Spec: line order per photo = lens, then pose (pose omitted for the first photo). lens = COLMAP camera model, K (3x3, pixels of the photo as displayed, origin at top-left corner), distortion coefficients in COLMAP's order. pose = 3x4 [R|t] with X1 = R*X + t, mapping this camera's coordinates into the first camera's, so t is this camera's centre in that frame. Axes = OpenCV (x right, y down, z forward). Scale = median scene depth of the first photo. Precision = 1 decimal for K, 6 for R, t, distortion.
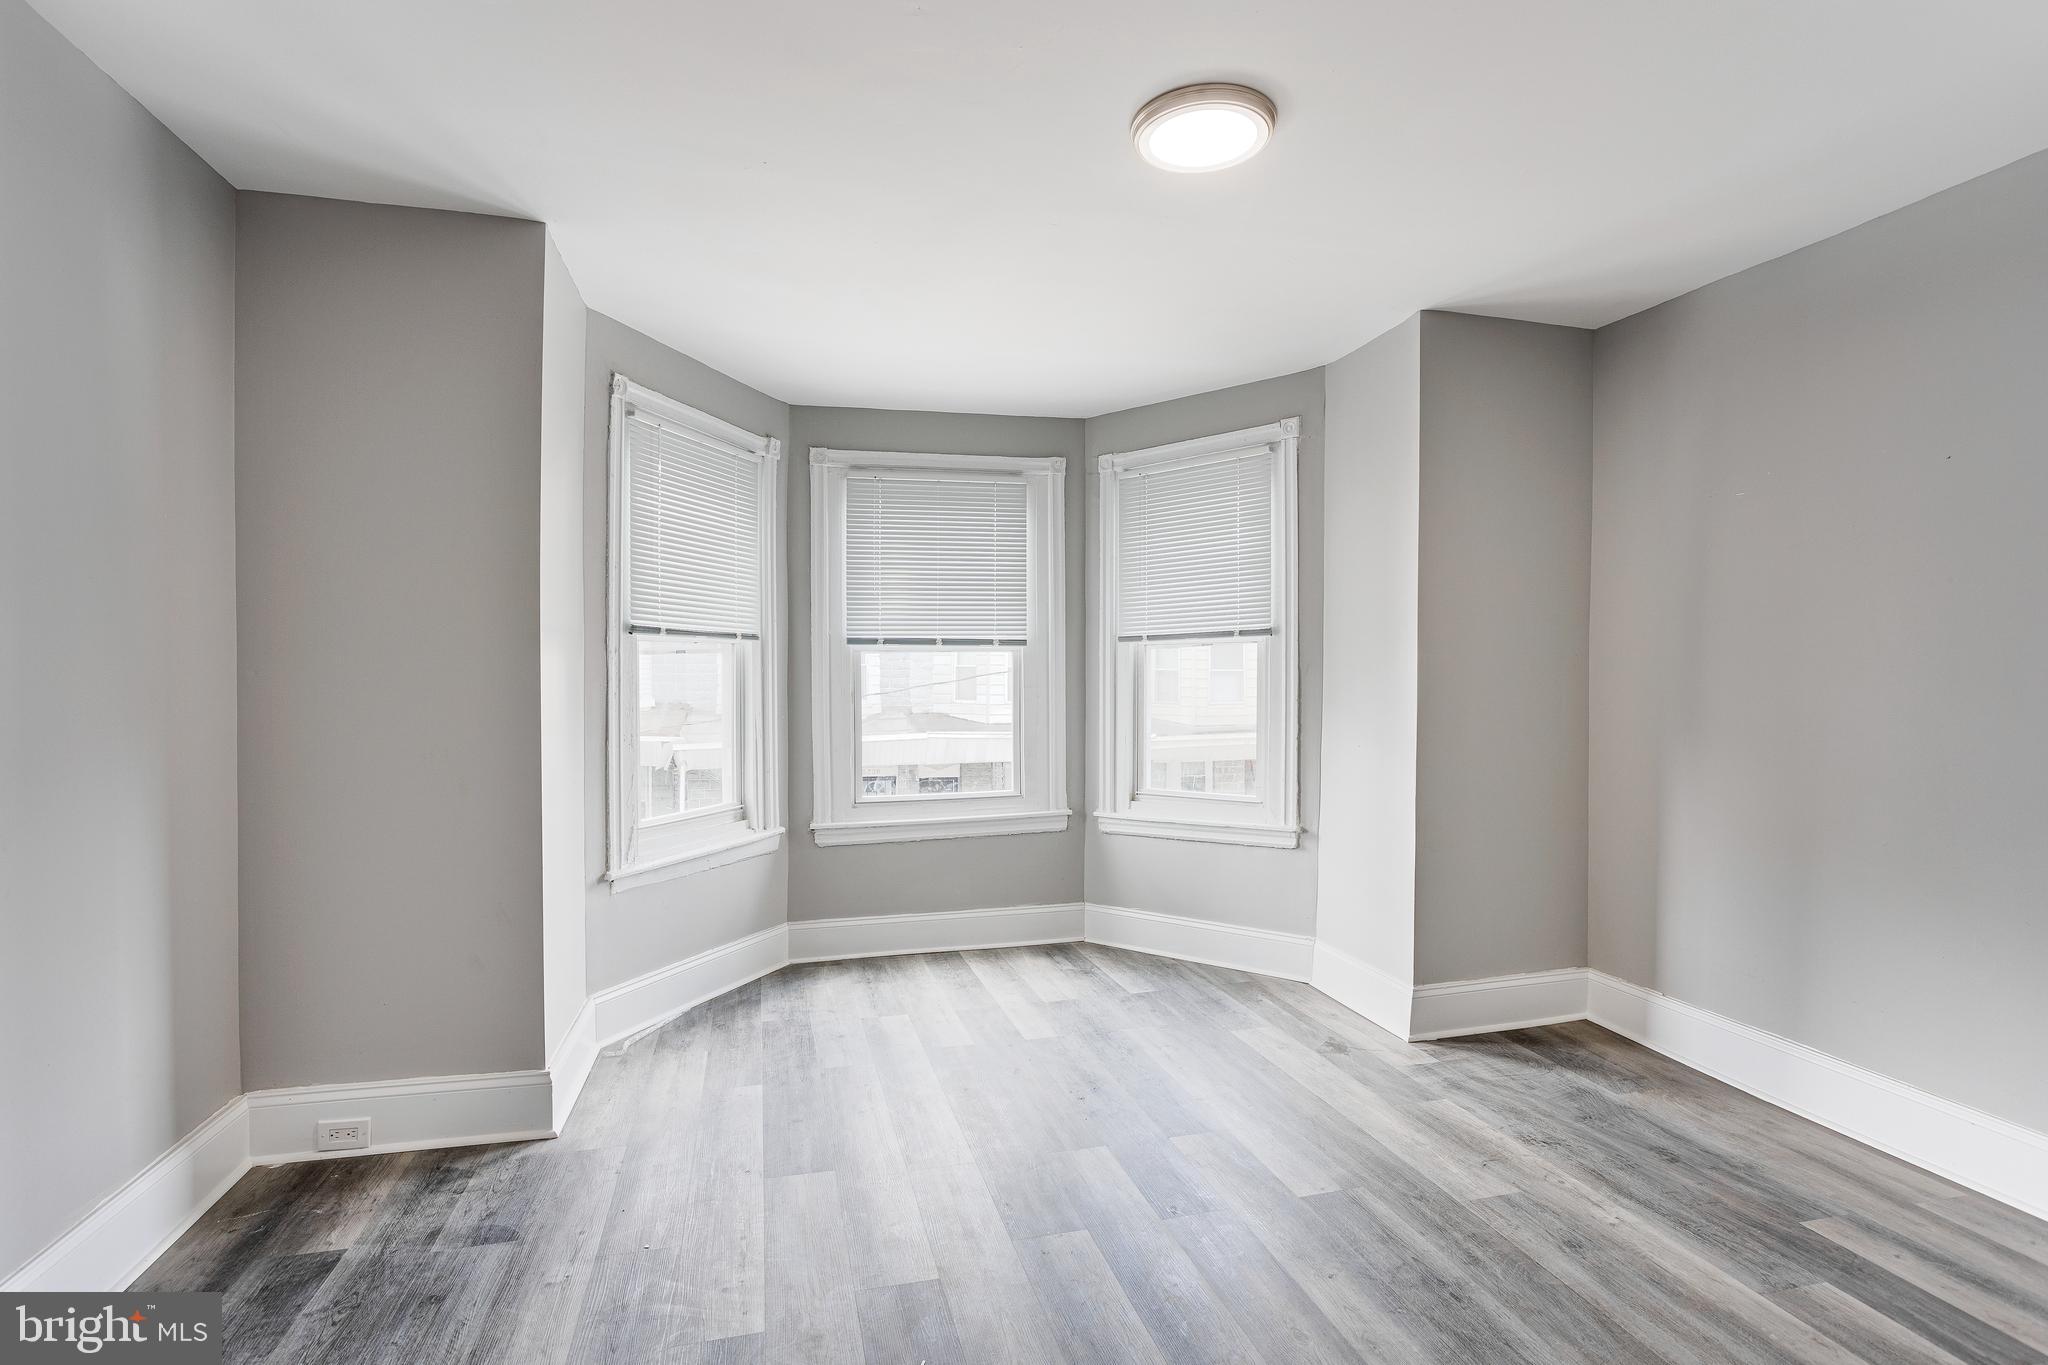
lens RADIAL K [[1036.6, 0, 1015.8], [0, 1036.6, 674.7], [0, 0, 1]] dist [0.000402, 0.001345]
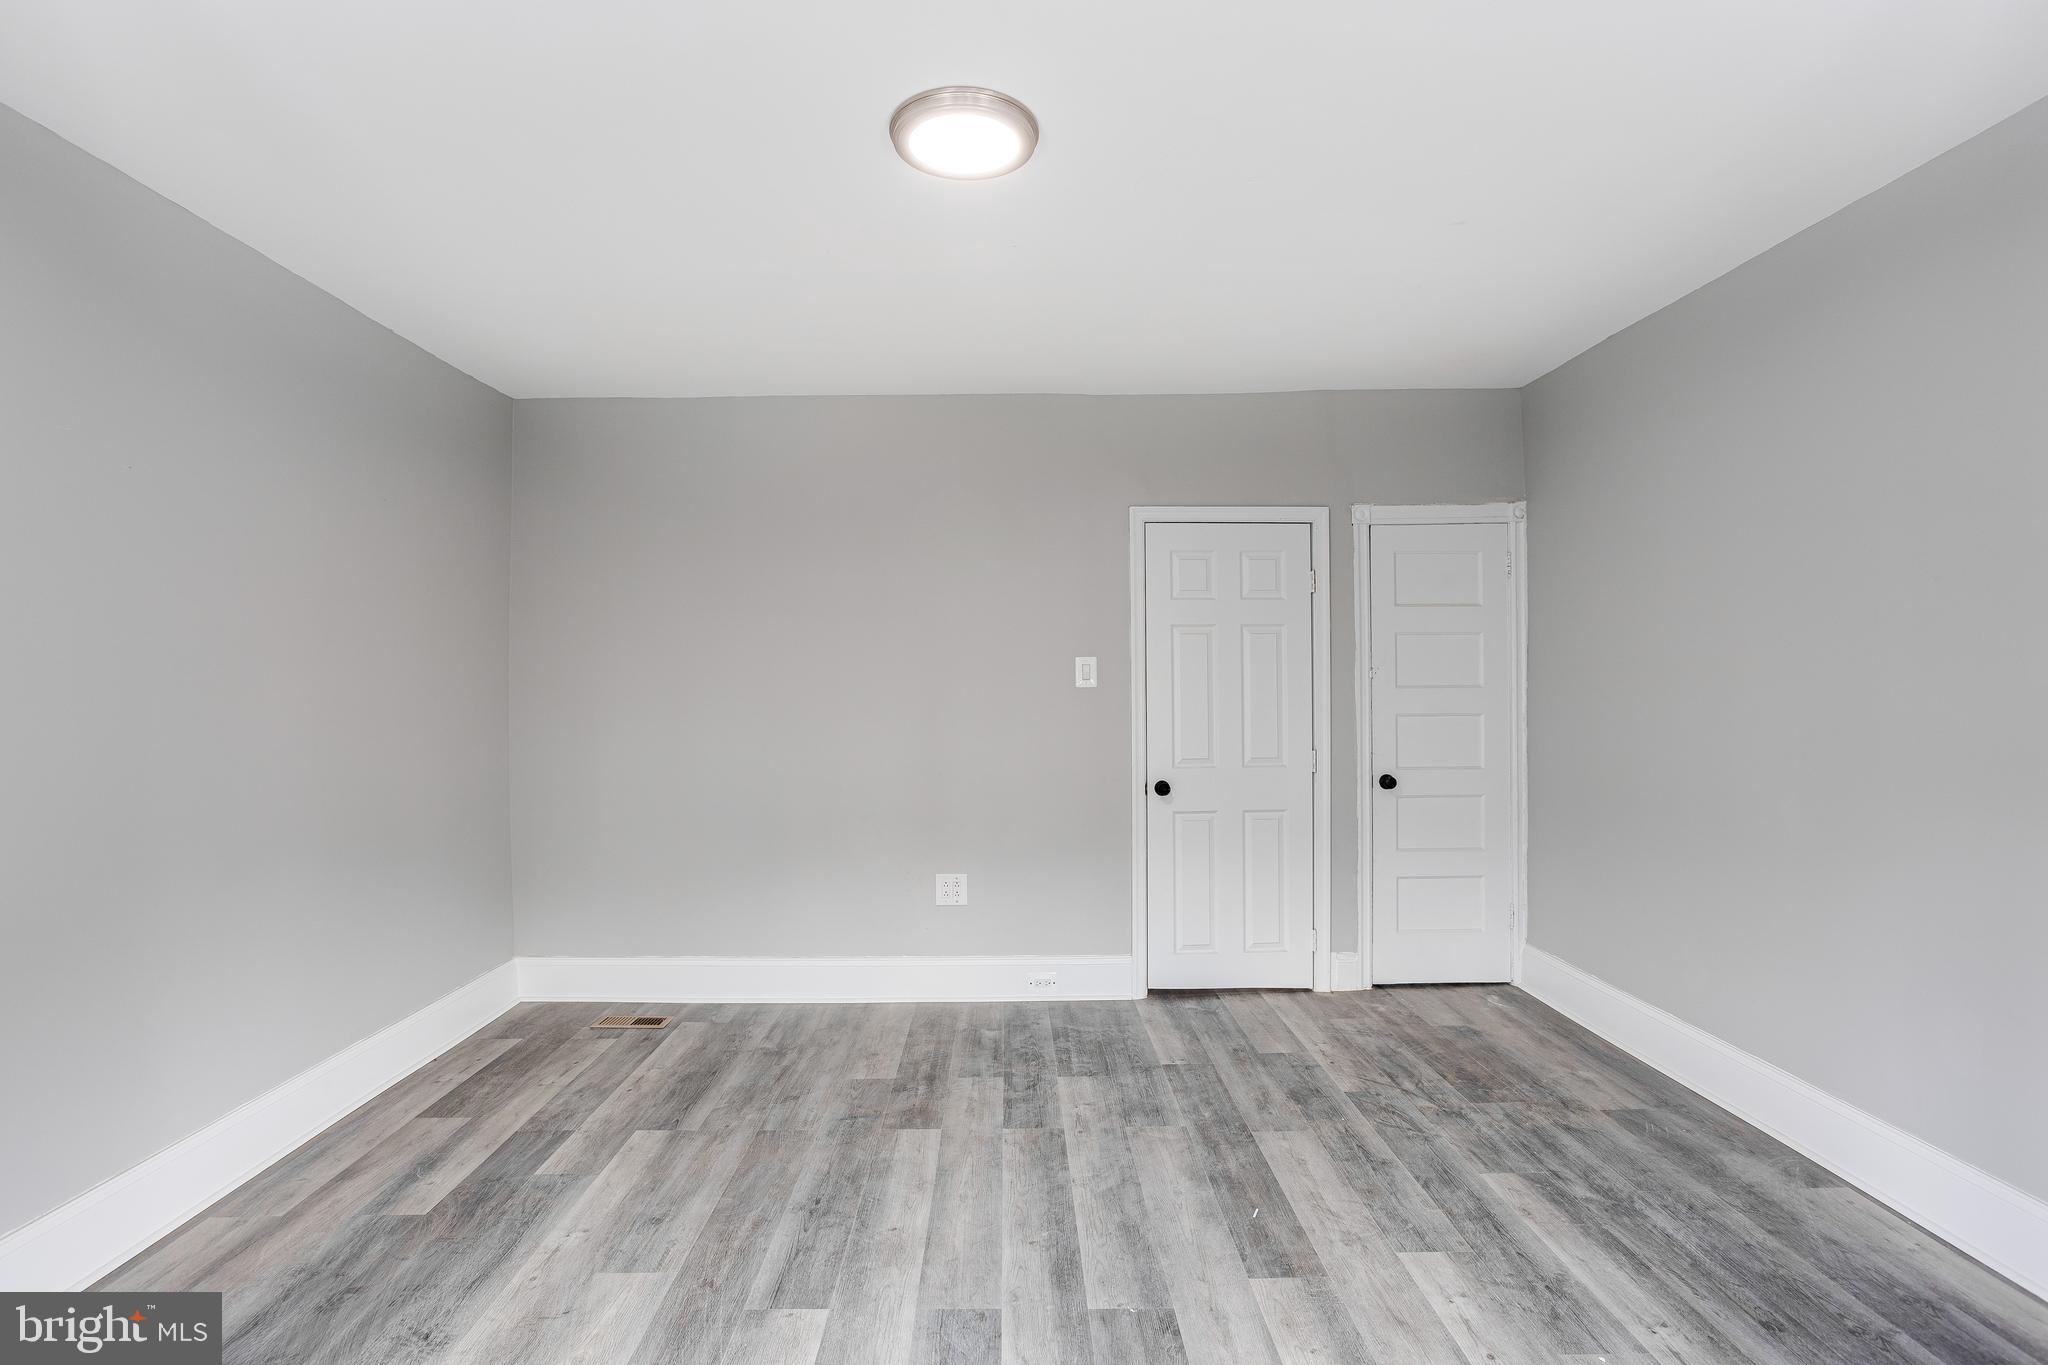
lens RADIAL K [[1036.6, 0, 1015.8], [0, 1036.6, 674.7], [0, 0, 1]] dist [0.000402, 0.001345]
pose [[-0.970618, 0.005718, 0.240558, -0.092298], [0.007041, 0.999964, 0.004640, -0.025098], [-0.240523, 0.006198, -0.970624, 1.928518]]
